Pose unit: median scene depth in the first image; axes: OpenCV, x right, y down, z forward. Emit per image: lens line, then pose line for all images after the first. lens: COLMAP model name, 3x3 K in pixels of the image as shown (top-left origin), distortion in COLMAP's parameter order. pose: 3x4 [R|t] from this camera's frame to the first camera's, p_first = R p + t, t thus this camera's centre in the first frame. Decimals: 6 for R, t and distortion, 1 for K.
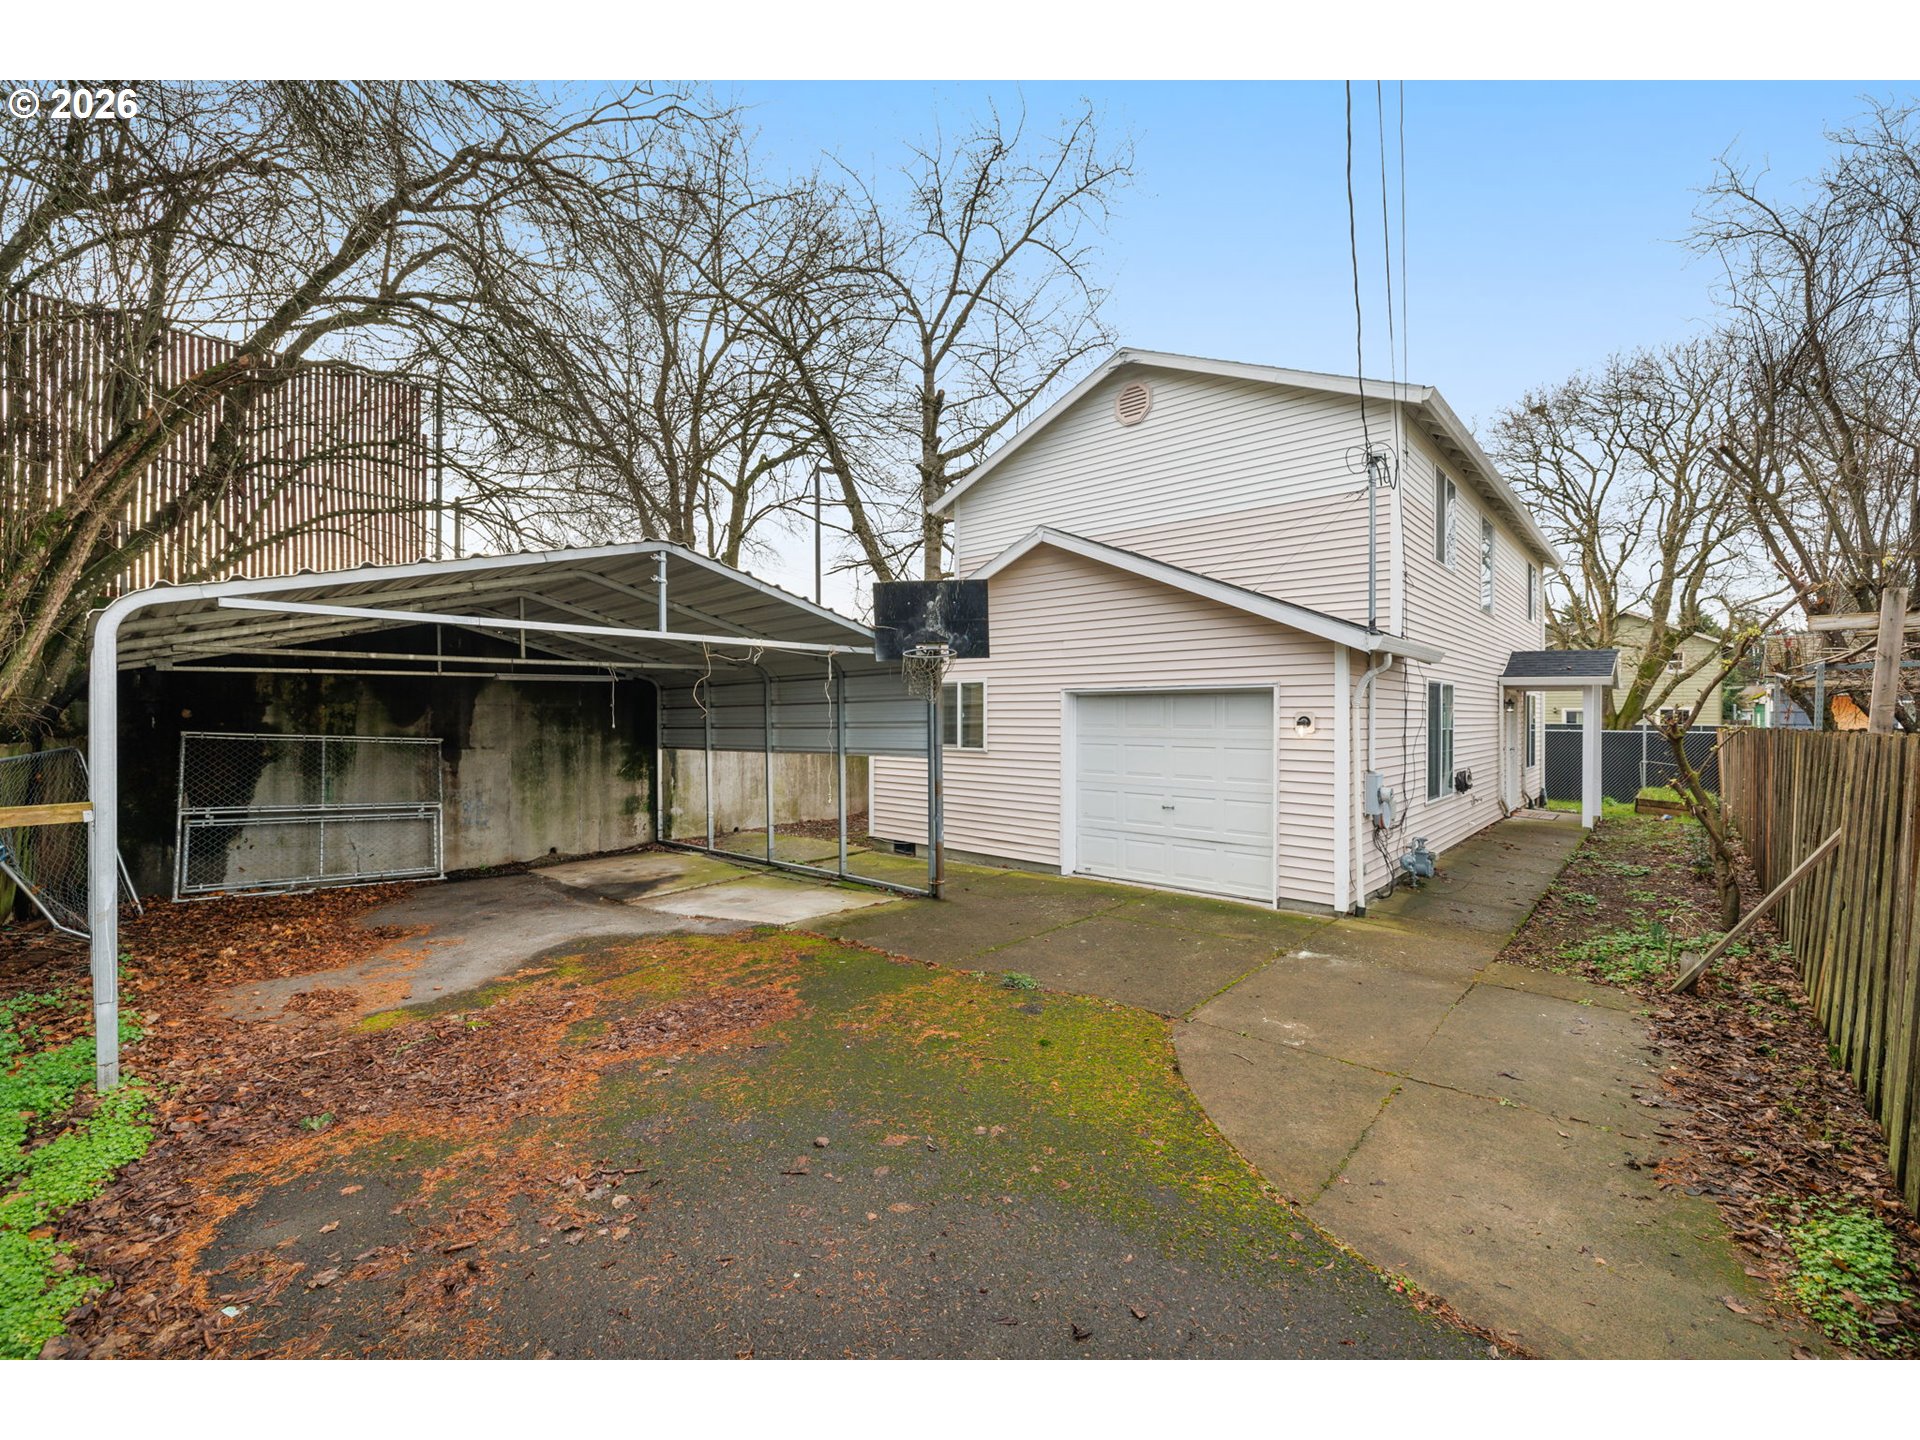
lens RADIAL K [[799.7, 0, 966.2], [0, 799.7, 720.1], [0, 0, 1]] dist [0.000639, 0.000228]
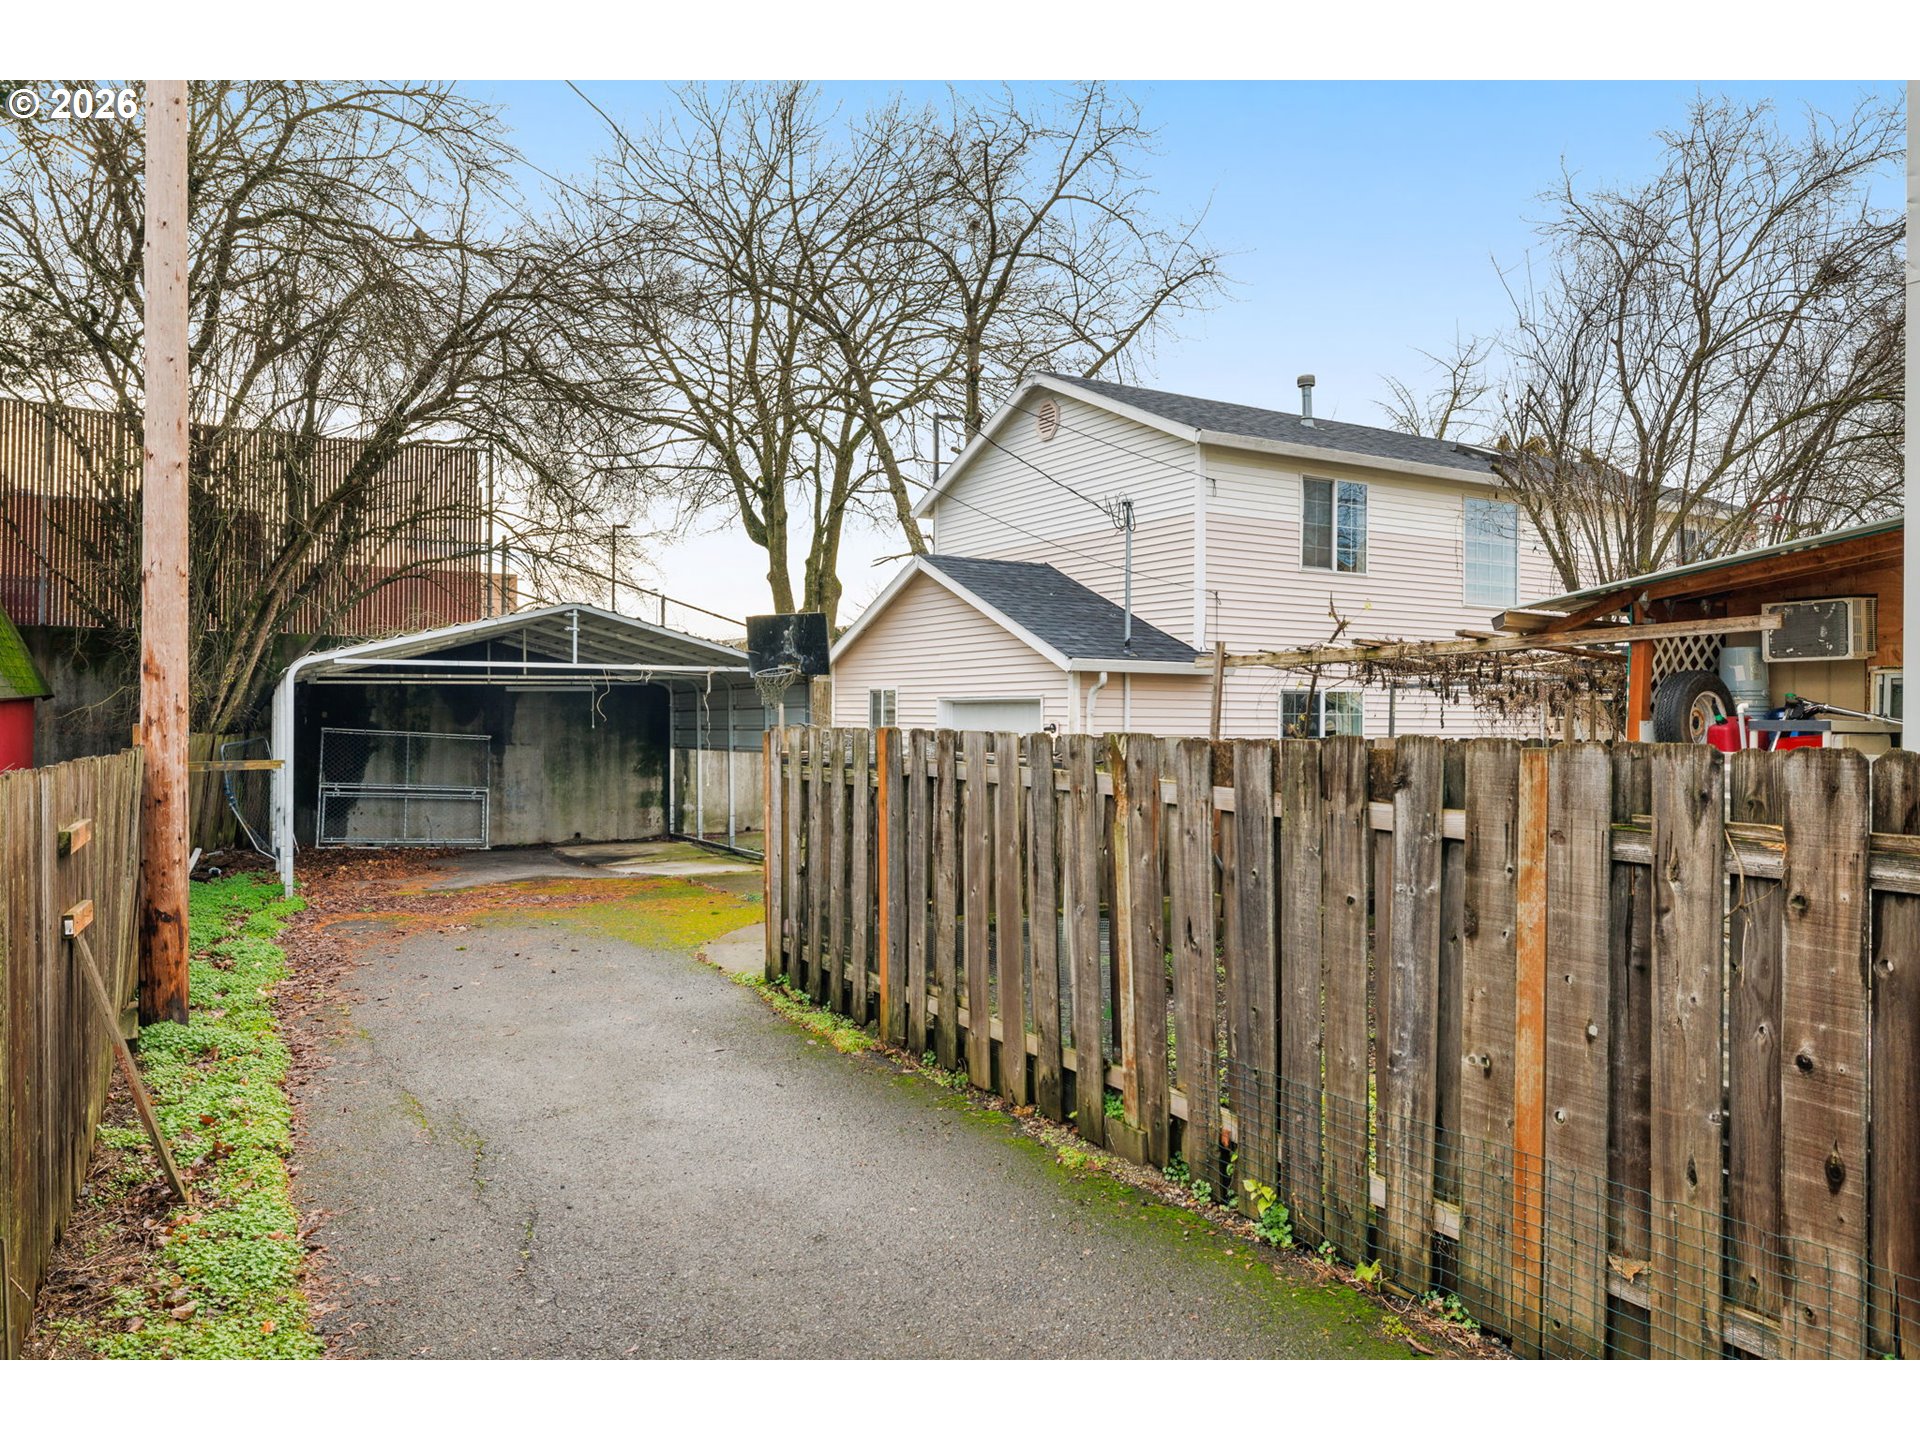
lens RADIAL K [[1337.6, 0, 956.4], [0, 1337.6, 717.5], [0, 0, 1]] dist [0.002038, -0.004048]
pose [[0.943136, 0.006613, -0.332340, 0.671747], [-0.007642, 0.999969, -0.001790, -0.006492], [0.332318, 0.004228, 0.943158, -0.667216]]
